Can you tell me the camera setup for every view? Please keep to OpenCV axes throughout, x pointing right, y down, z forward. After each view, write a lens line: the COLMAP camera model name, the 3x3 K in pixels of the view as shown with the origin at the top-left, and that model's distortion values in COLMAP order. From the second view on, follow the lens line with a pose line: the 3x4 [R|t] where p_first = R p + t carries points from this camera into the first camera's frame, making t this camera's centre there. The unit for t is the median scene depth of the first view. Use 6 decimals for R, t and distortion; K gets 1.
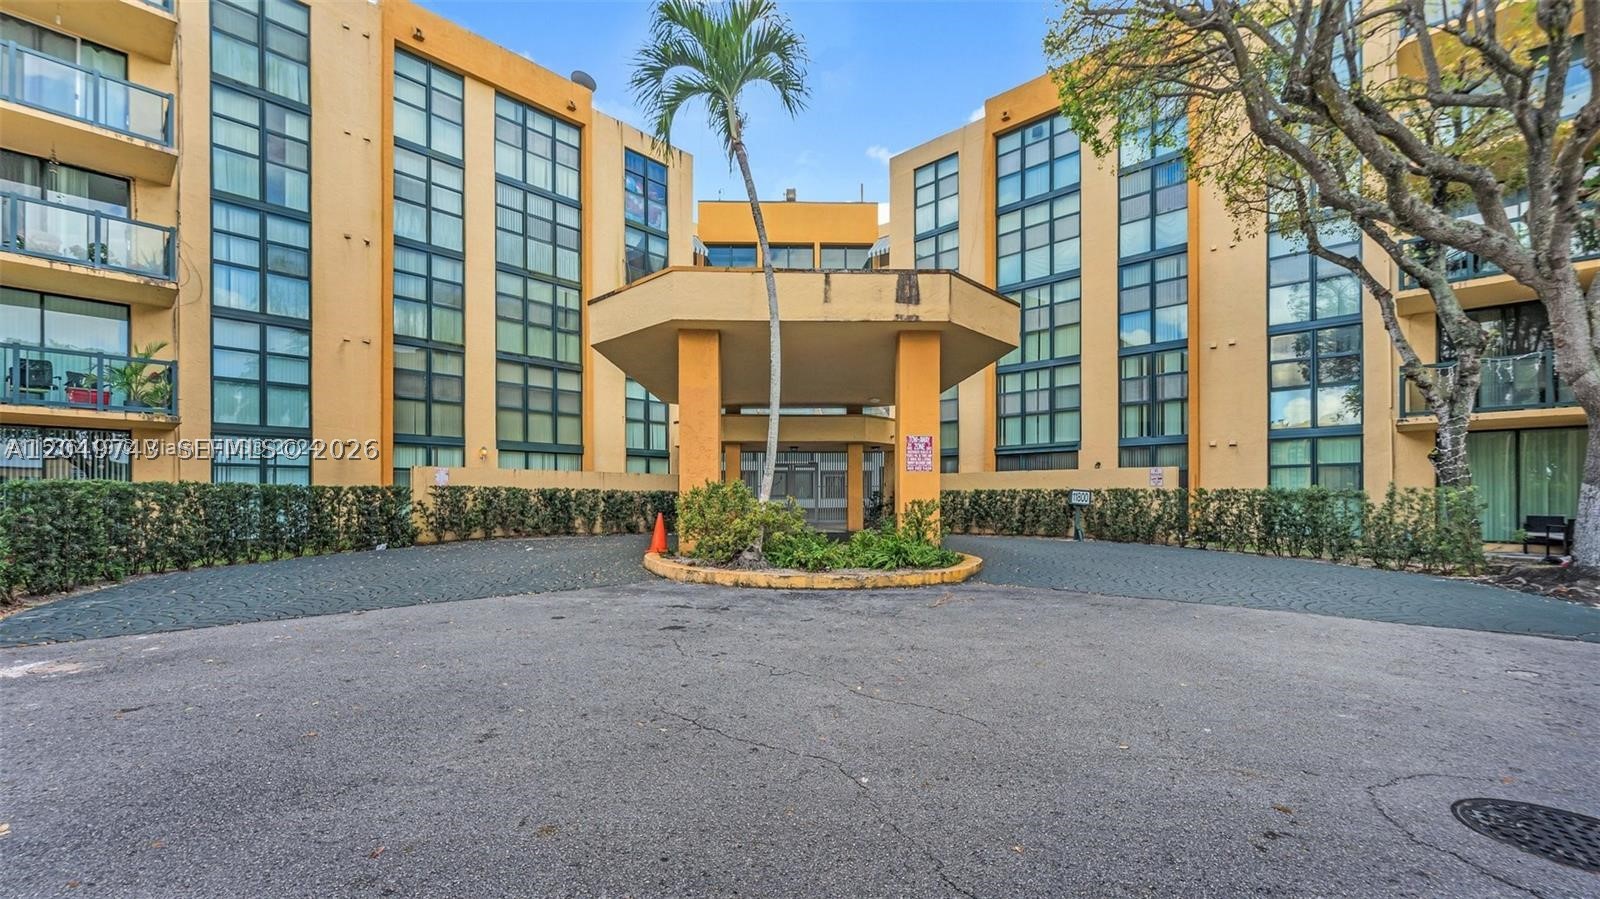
lens RADIAL K [[651.1, 0, 796.8], [0, 651.1, 486.8], [0, 0, 1]] dist [0.000336, -0.000014]
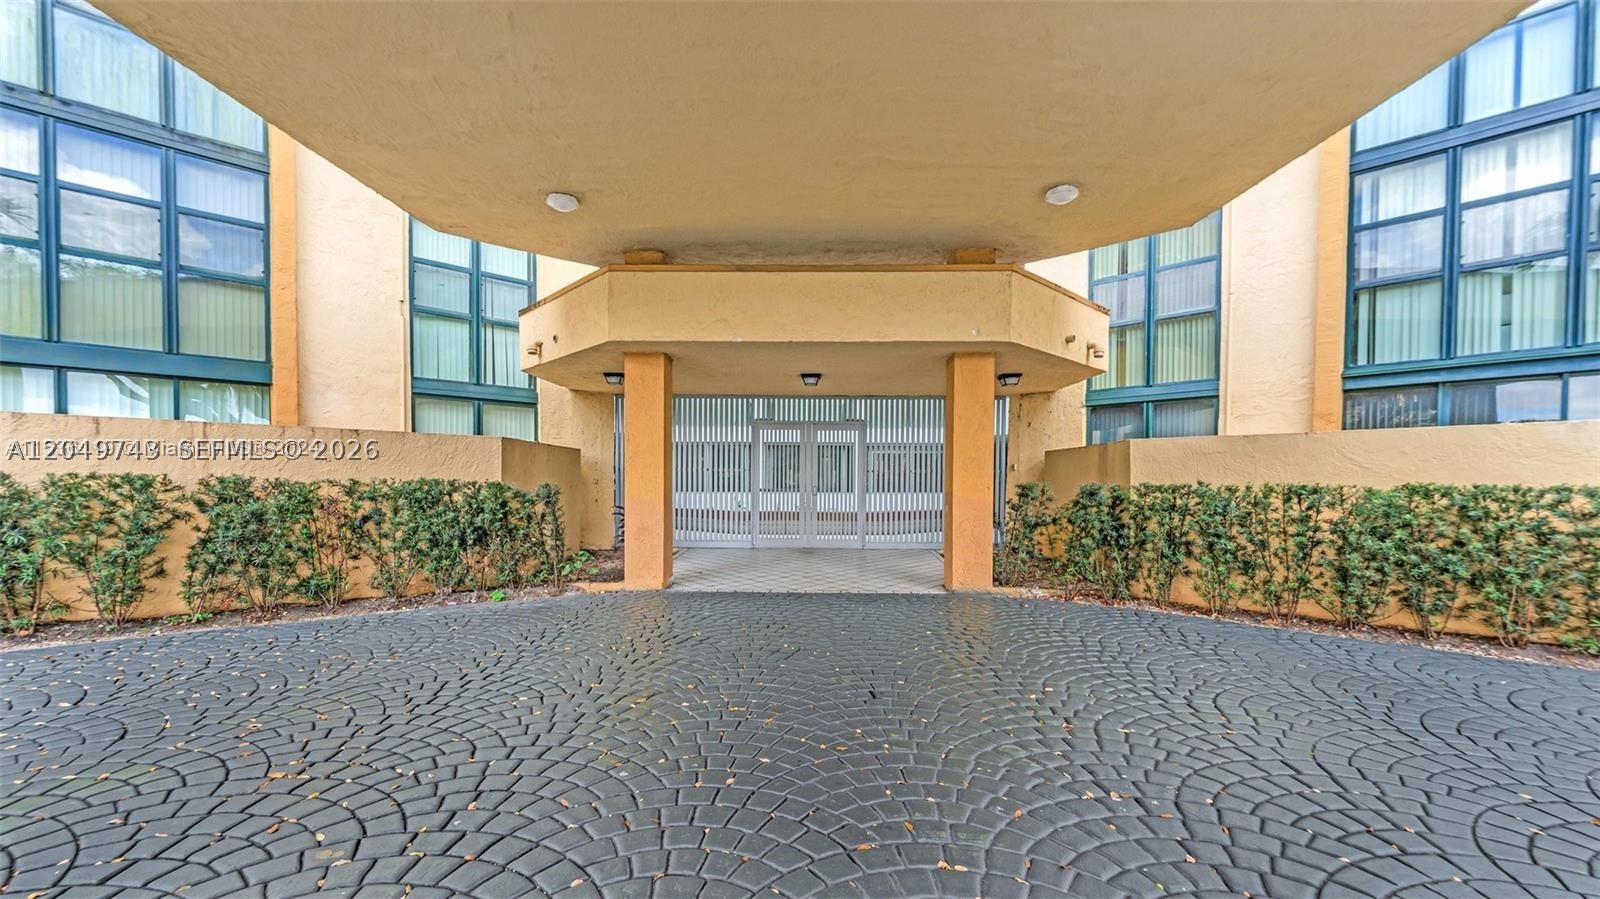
lens RADIAL K [[651.1, 0, 796.8], [0, 651.1, 486.8], [0, 0, 1]] dist [0.000336, -0.000014]
pose [[0.999675, 0.008239, -0.024105, -0.000192], [-0.007555, 0.999570, 0.028323, -0.001066], [0.024328, -0.028132, 0.999308, 0.623980]]
